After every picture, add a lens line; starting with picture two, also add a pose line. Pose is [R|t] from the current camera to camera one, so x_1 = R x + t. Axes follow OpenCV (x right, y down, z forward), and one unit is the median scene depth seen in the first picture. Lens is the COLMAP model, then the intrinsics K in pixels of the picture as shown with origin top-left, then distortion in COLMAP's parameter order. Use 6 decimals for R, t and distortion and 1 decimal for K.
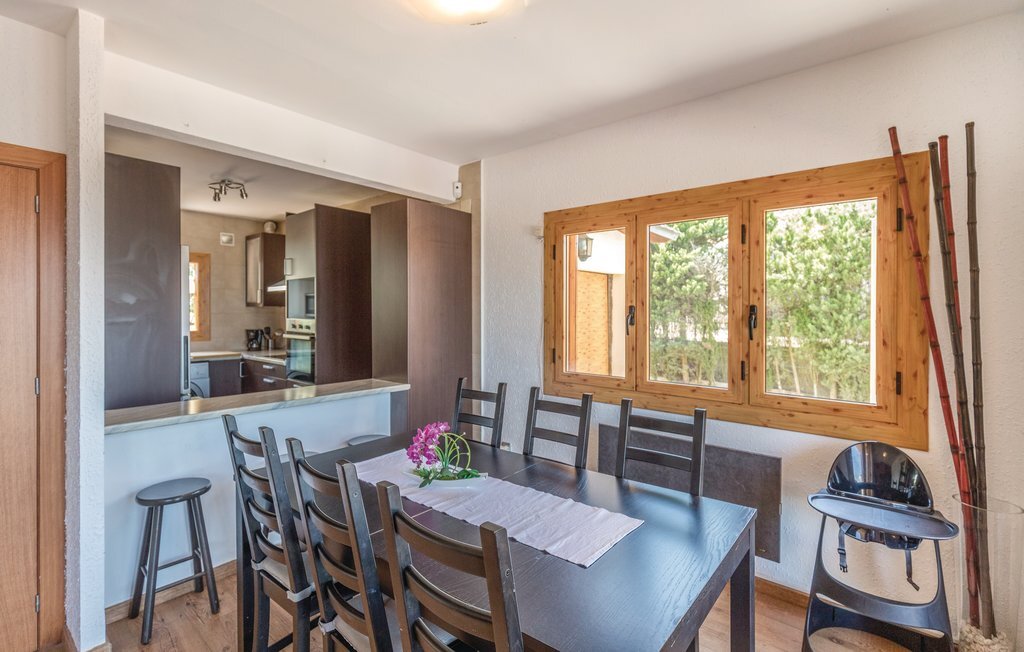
lens RADIAL K [[470.7, 0, 511.4], [0, 470.7, 317.9], [0, 0, 1]] dist [0.003840, -0.000400]
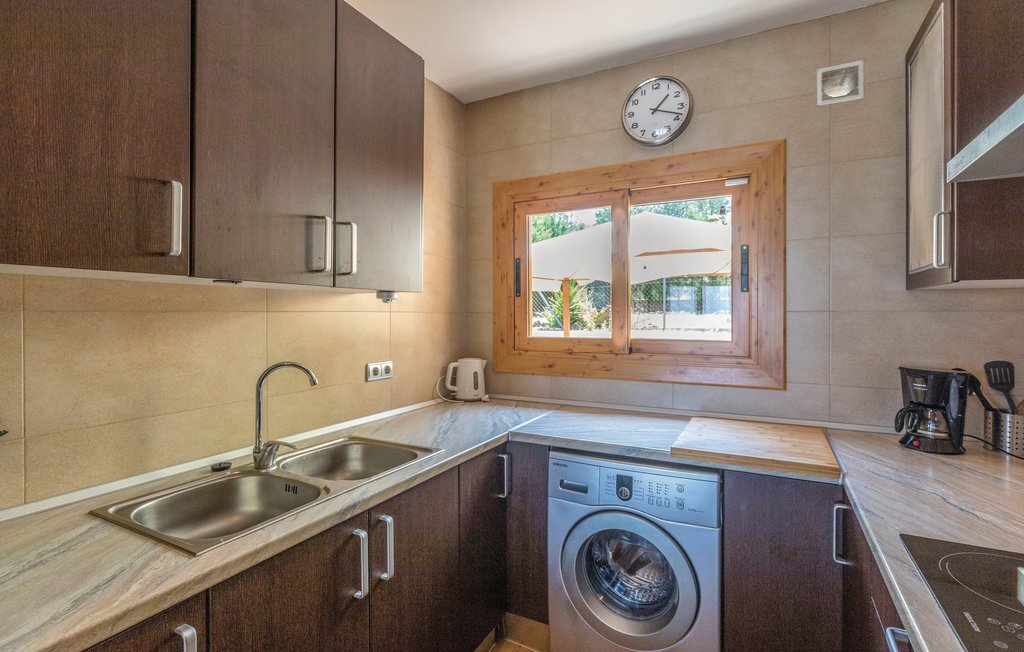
lens RADIAL K [[470.7, 0, 511.5], [0, 470.7, 317.8], [0, 0, 1]] dist [0.003840, -0.000400]
pose [[0.211923, 0.010780, -0.977227, -0.329628], [-0.004132, 0.999940, 0.010135, -0.007907], [0.977278, 0.001891, 0.211954, 0.703503]]
